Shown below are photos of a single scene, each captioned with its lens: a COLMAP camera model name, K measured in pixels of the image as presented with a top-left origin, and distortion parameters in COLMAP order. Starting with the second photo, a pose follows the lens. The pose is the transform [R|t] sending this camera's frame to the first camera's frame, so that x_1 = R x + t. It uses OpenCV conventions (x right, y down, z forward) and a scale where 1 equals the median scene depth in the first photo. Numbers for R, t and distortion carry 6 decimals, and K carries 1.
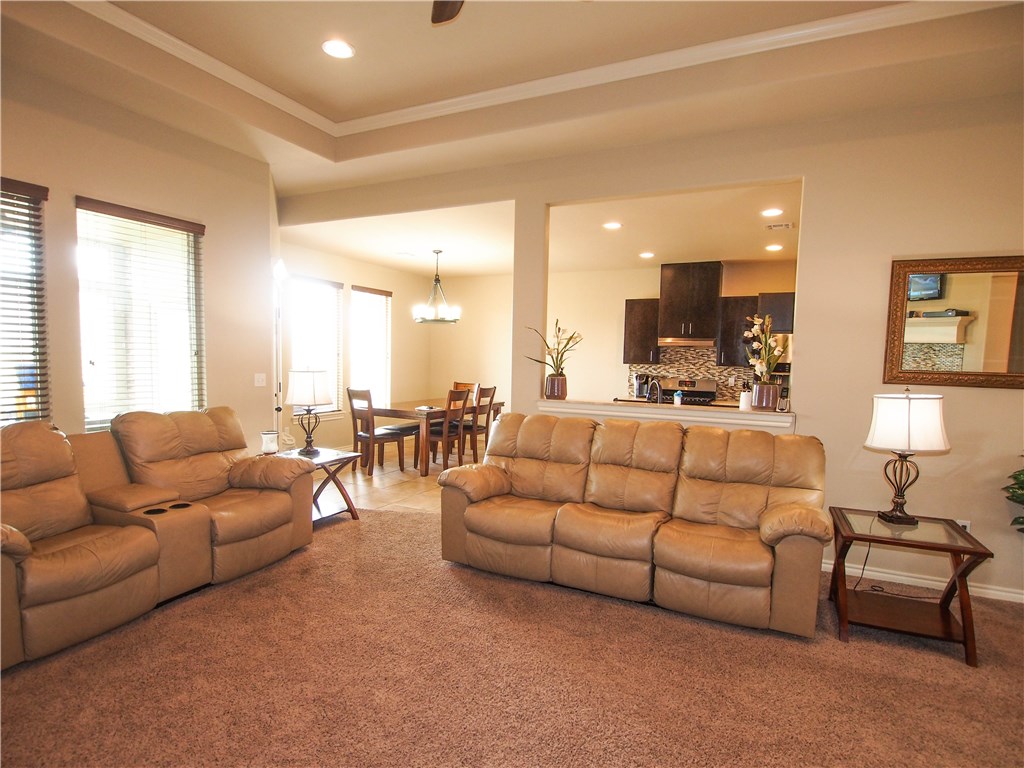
lens RADIAL K [[559.5, 0, 500.1], [0, 559.5, 403.8], [0, 0, 1]] dist [-0.001290, -0.000420]
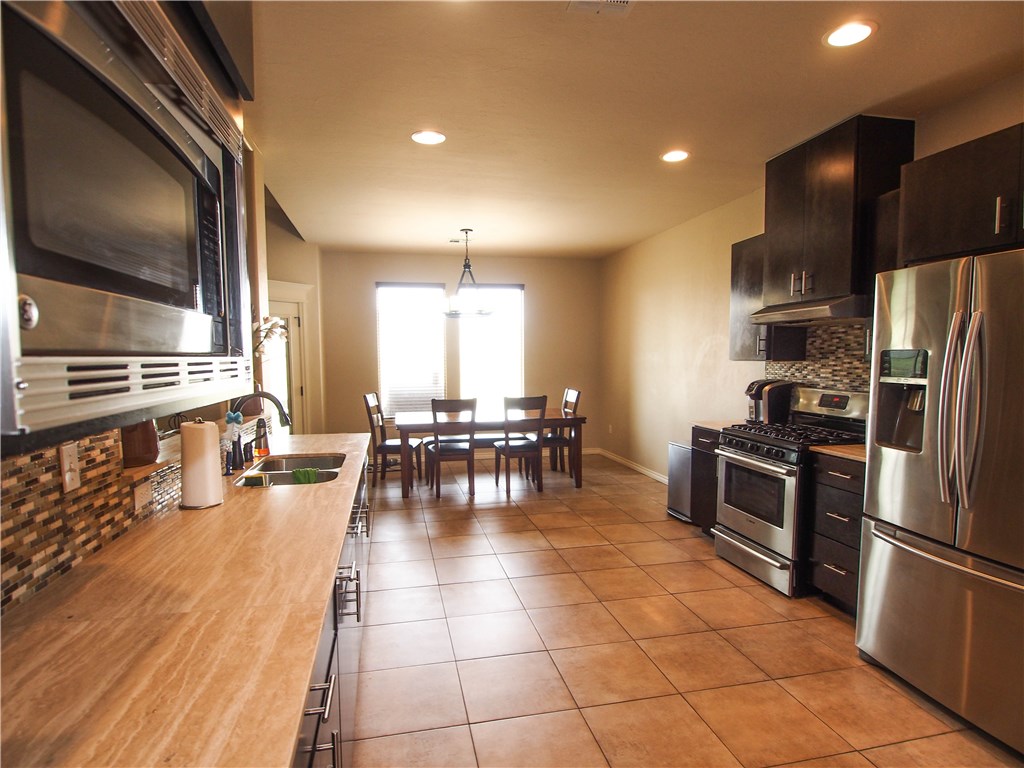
lens RADIAL K [[550.4, 0, 502.5], [0, 550.4, 402.9], [0, 0, 1]] dist [-0.002815, -0.006360]
pose [[0.625366, 0.037088, -0.779450, 0.517923], [-0.041983, 0.999022, 0.013852, -0.029146], [0.779202, 0.024061, 0.626311, 0.496569]]
